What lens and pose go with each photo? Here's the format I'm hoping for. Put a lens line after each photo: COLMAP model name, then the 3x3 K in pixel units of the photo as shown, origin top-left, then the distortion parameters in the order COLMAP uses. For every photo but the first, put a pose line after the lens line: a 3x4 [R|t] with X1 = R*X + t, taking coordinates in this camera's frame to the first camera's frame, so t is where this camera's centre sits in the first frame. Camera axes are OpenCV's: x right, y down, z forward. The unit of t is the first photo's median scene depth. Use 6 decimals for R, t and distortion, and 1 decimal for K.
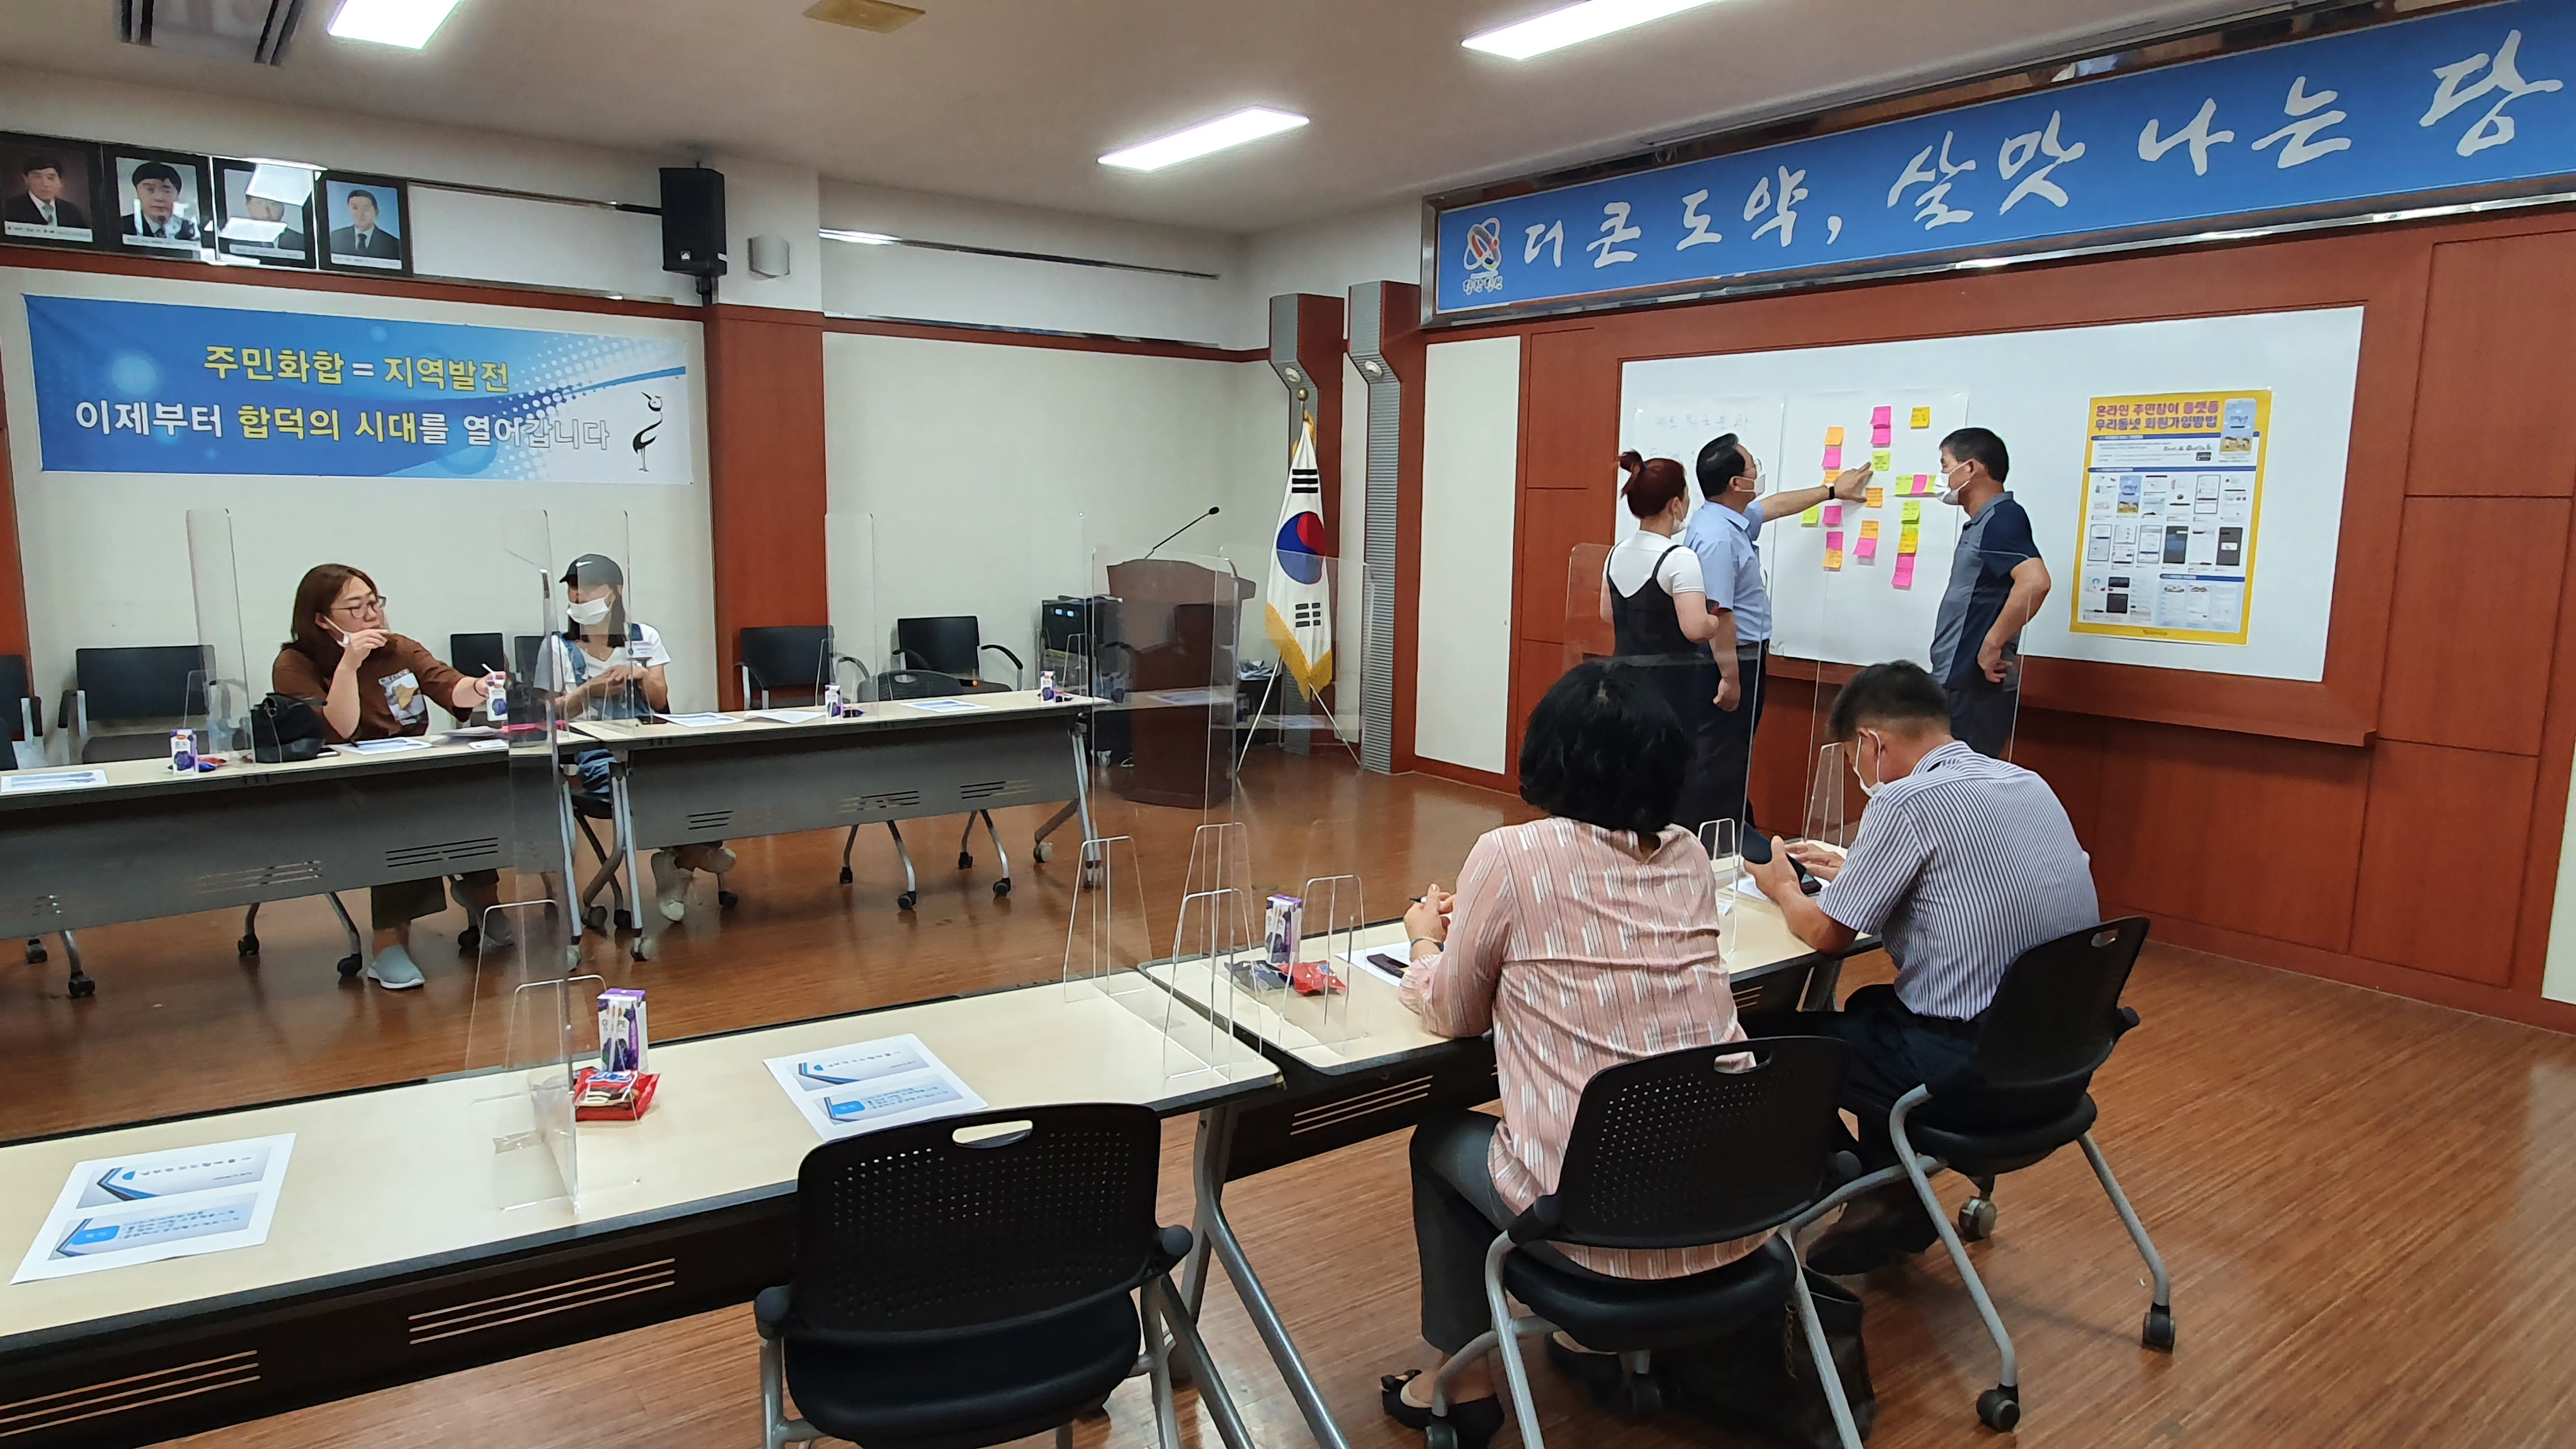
lens RADIAL K [[1527.6, 0, 1288.0], [0, 1527.6, 724.5], [0, 0, 1]] dist [0.004083, -0.014267]
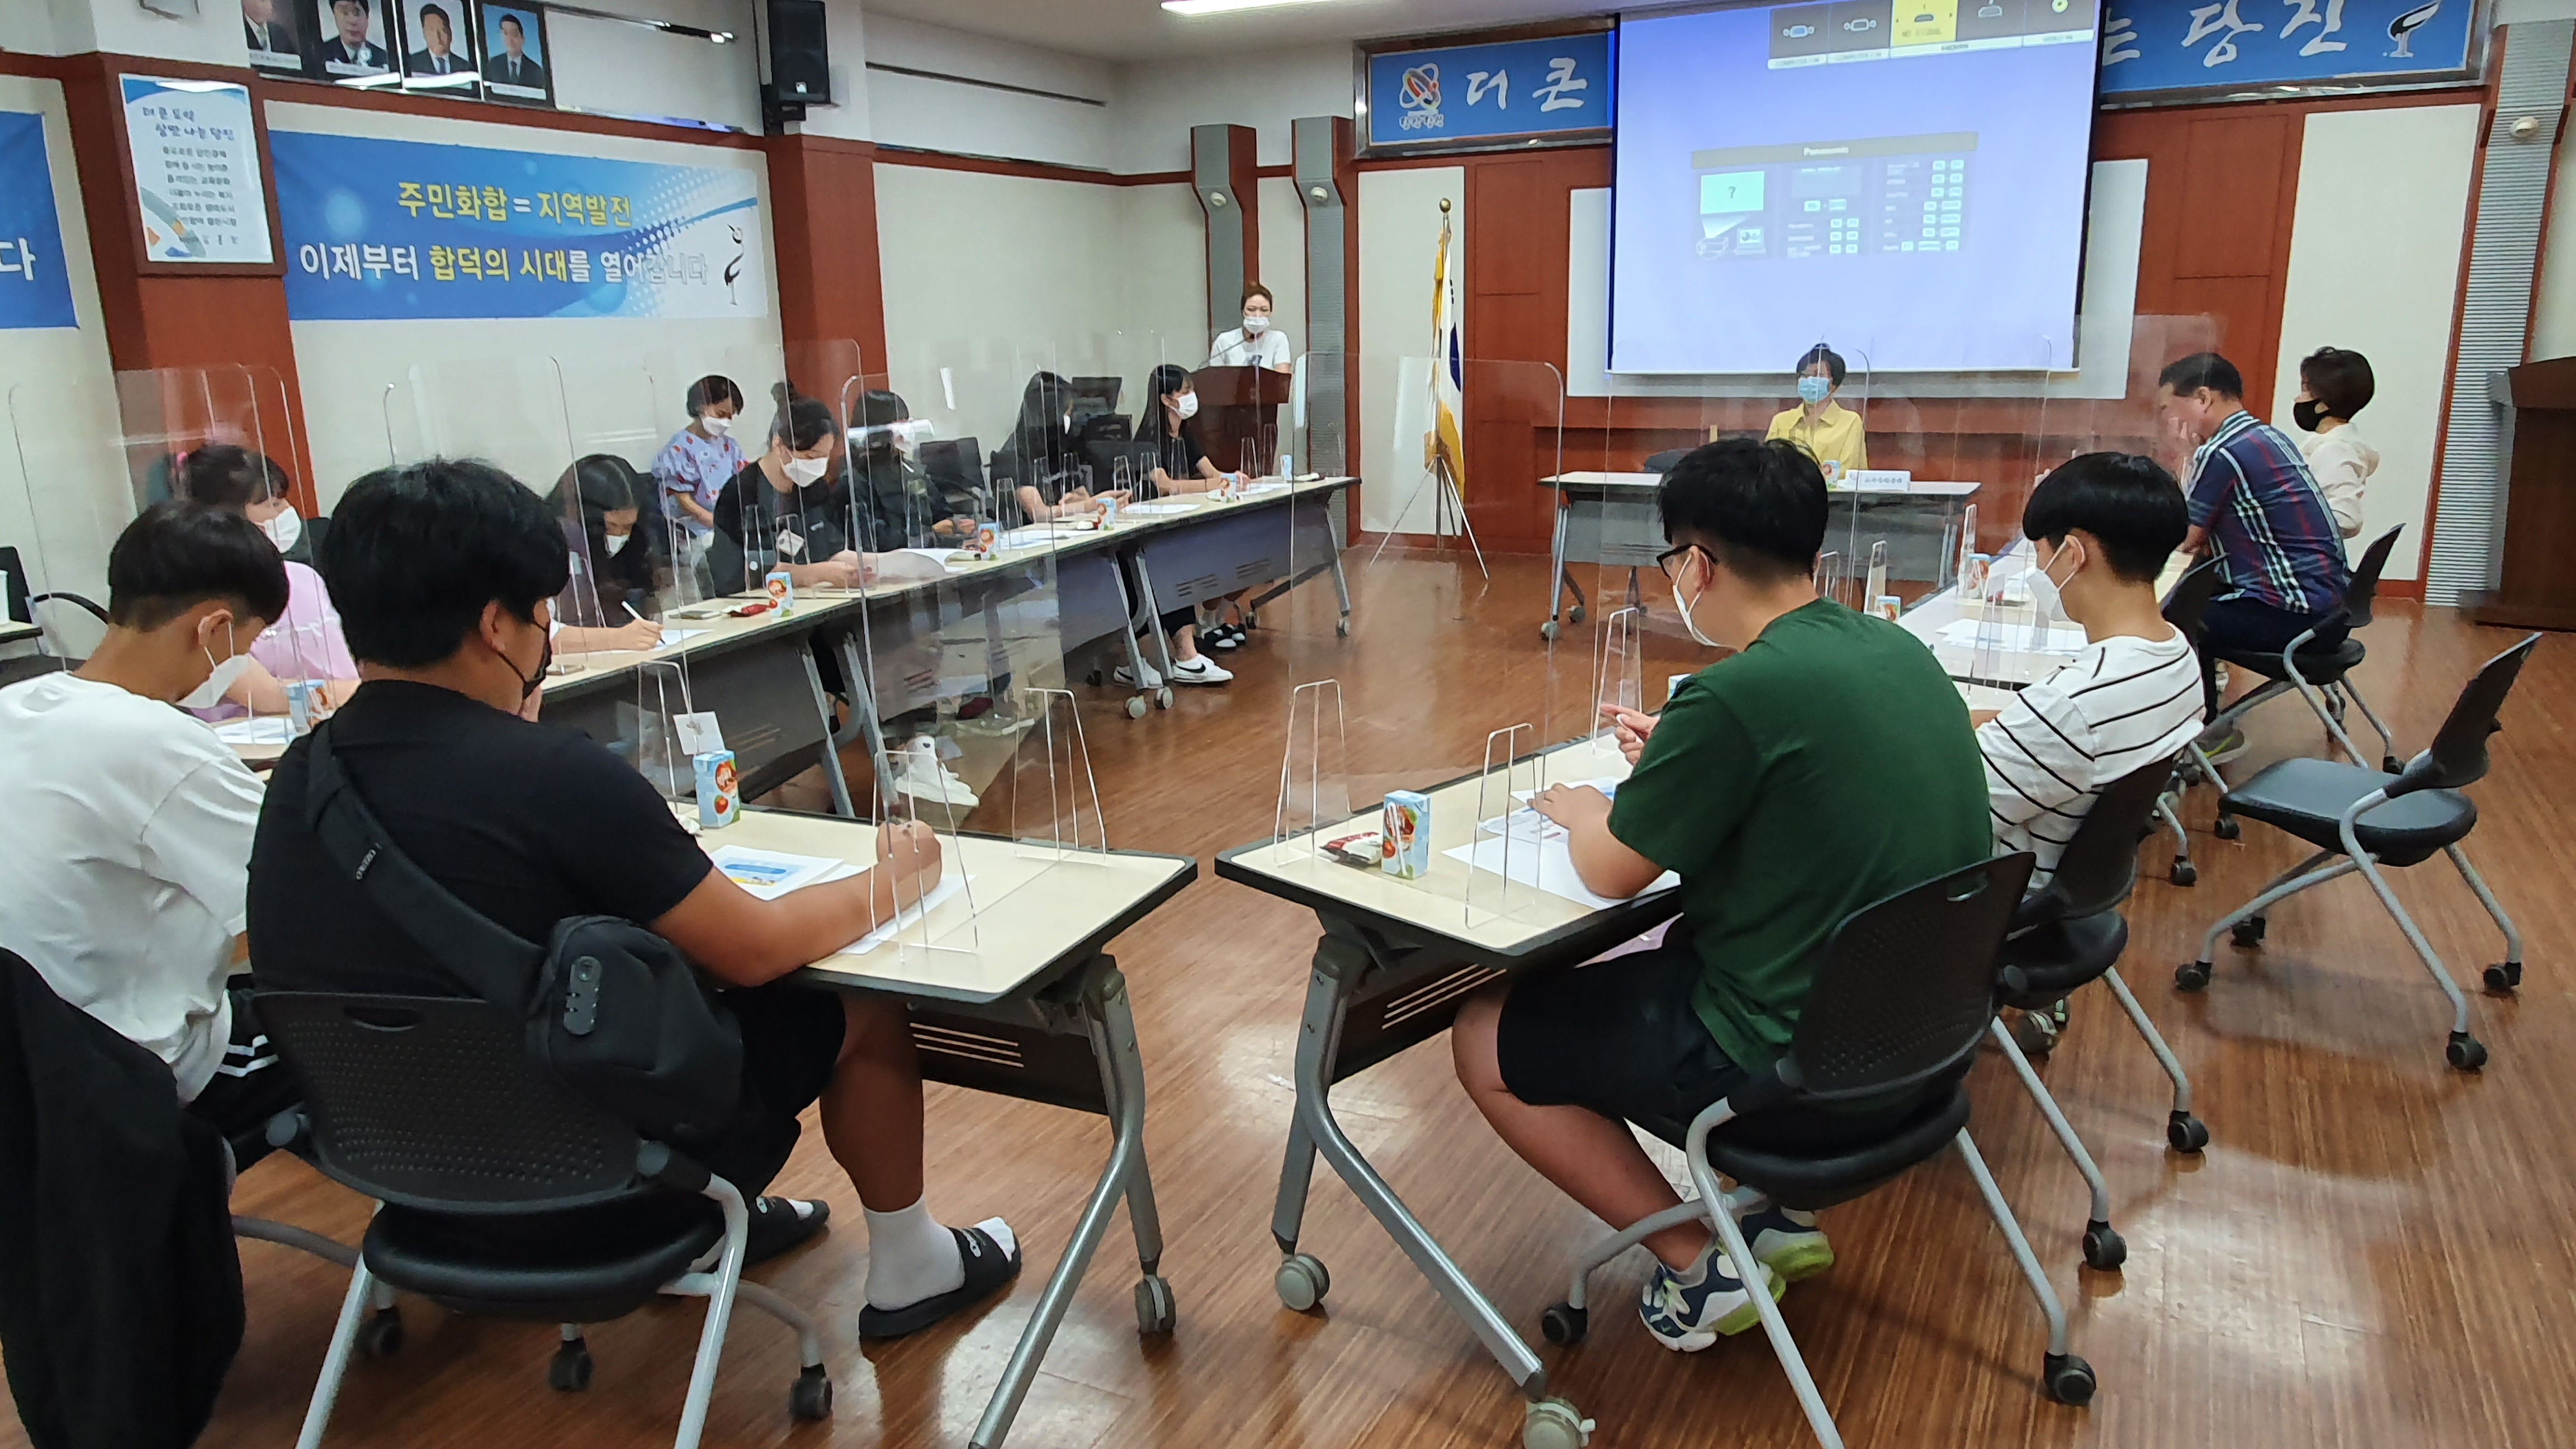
lens RADIAL K [[1671.4, 0, 1288.0], [0, 1671.4, 724.5], [0, 0, 1]] dist [0.005706, -0.018743]
pose [[0.905829, -0.133286, 0.402130, -0.641421], [0.096087, 0.989119, 0.111401, 0.021519], [-0.412603, -0.062271, 0.908780, -0.184340]]
